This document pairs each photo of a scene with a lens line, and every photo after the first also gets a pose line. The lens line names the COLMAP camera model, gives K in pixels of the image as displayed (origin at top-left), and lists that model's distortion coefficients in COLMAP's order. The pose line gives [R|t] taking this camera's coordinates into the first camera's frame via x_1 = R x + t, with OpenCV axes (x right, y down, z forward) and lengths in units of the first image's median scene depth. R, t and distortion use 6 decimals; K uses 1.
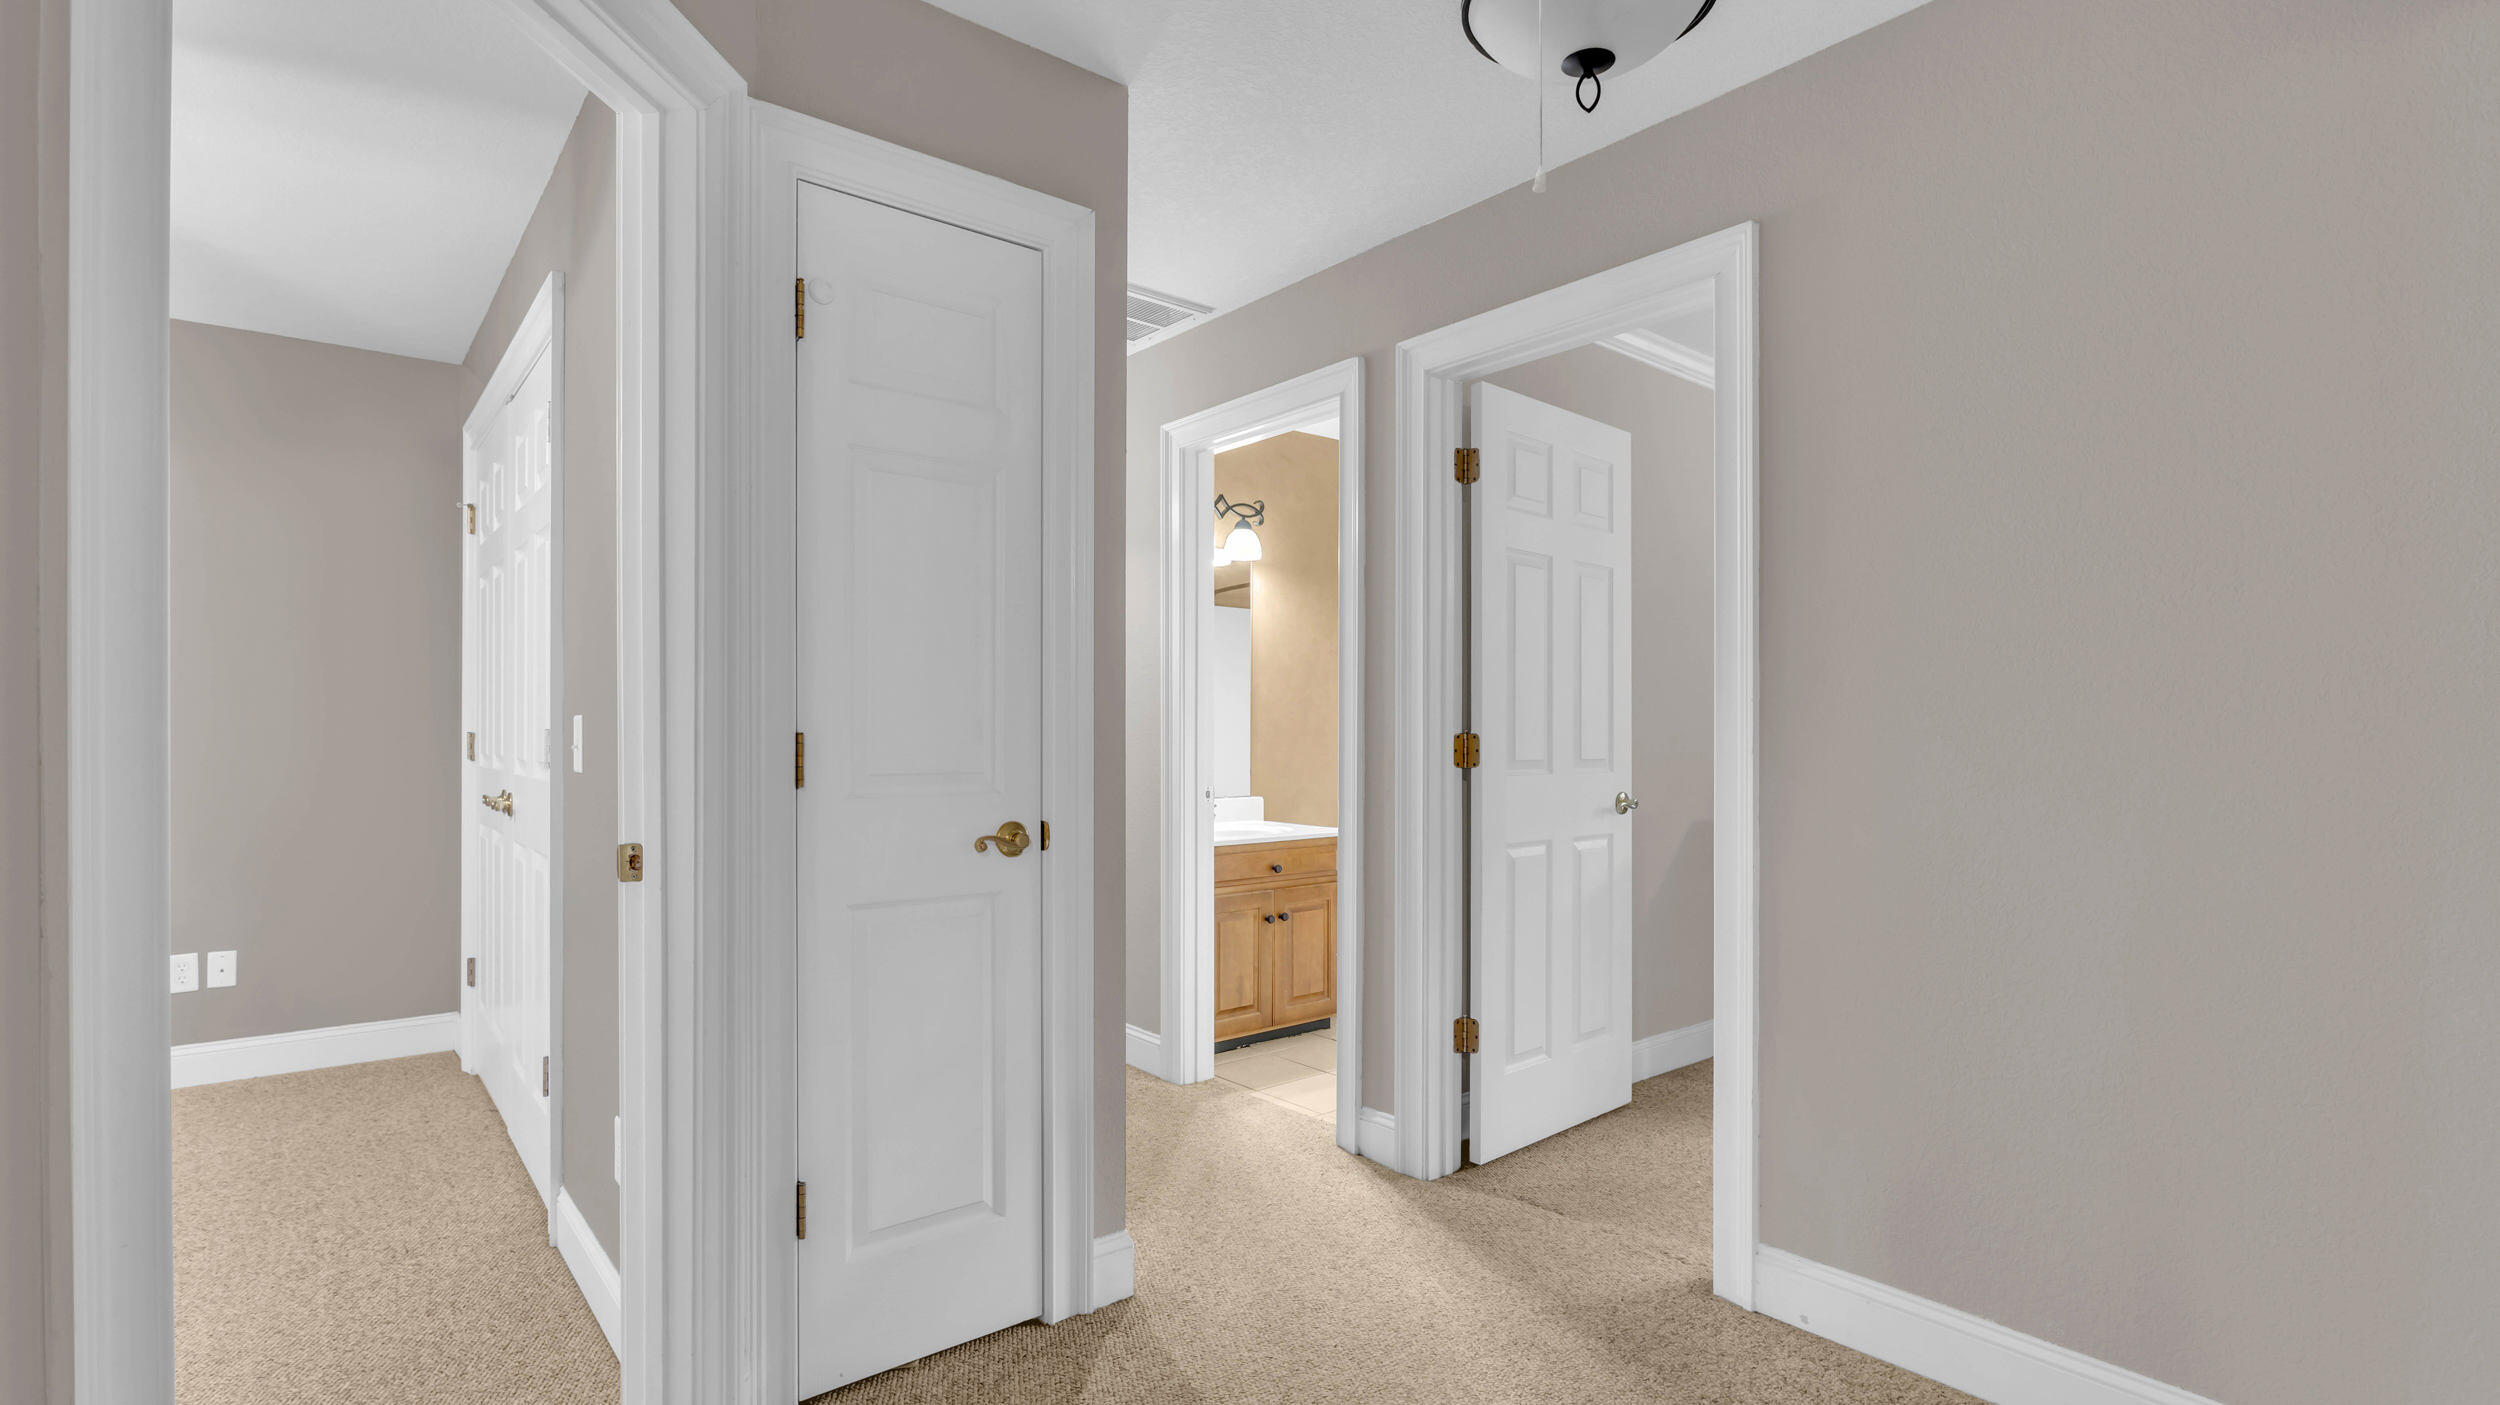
lens RADIAL K [[1173.6, 0, 1263.5], [0, 1173.6, 722.3], [0, 0, 1]] dist [-0.008849, -0.001169]
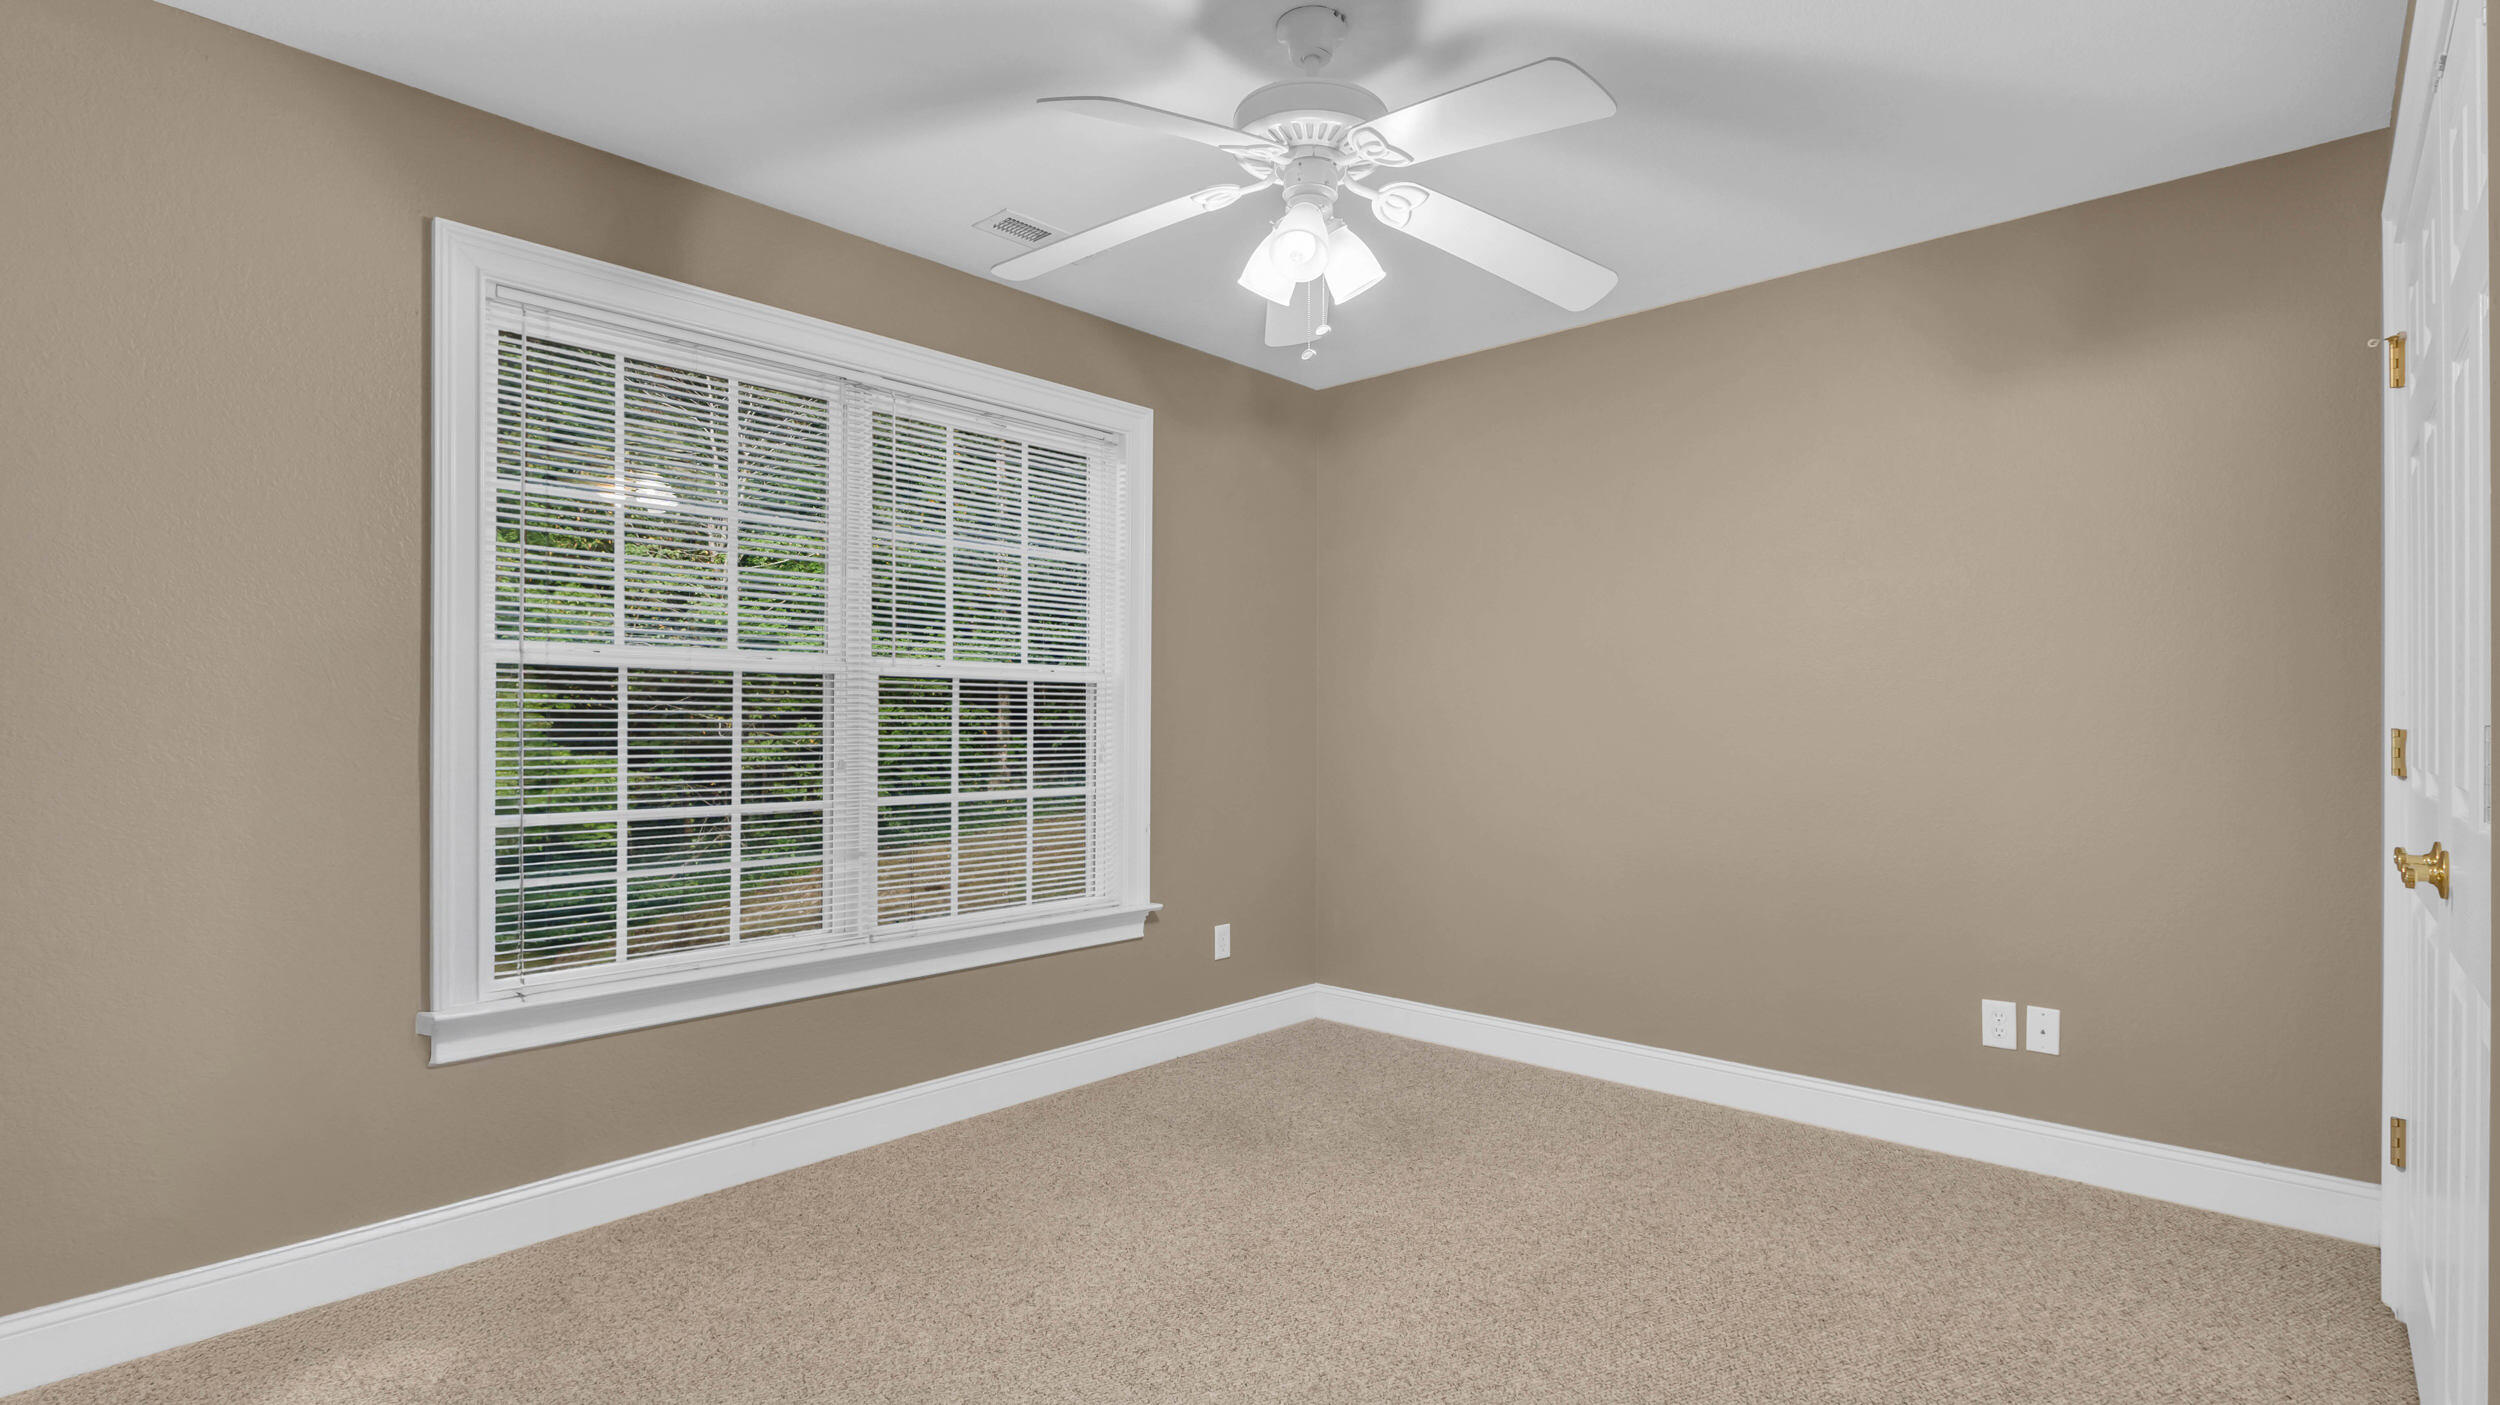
lens RADIAL K [[1173.6, 0, 1263.5], [0, 1173.6, 722.3], [0, 0, 1]] dist [-0.008849, -0.001169]
pose [[0.146070, -0.000075, -0.989274, -0.195422], [0.005890, 0.999982, 0.000794, 0.001588], [0.989257, -0.005943, 0.146068, 0.368735]]
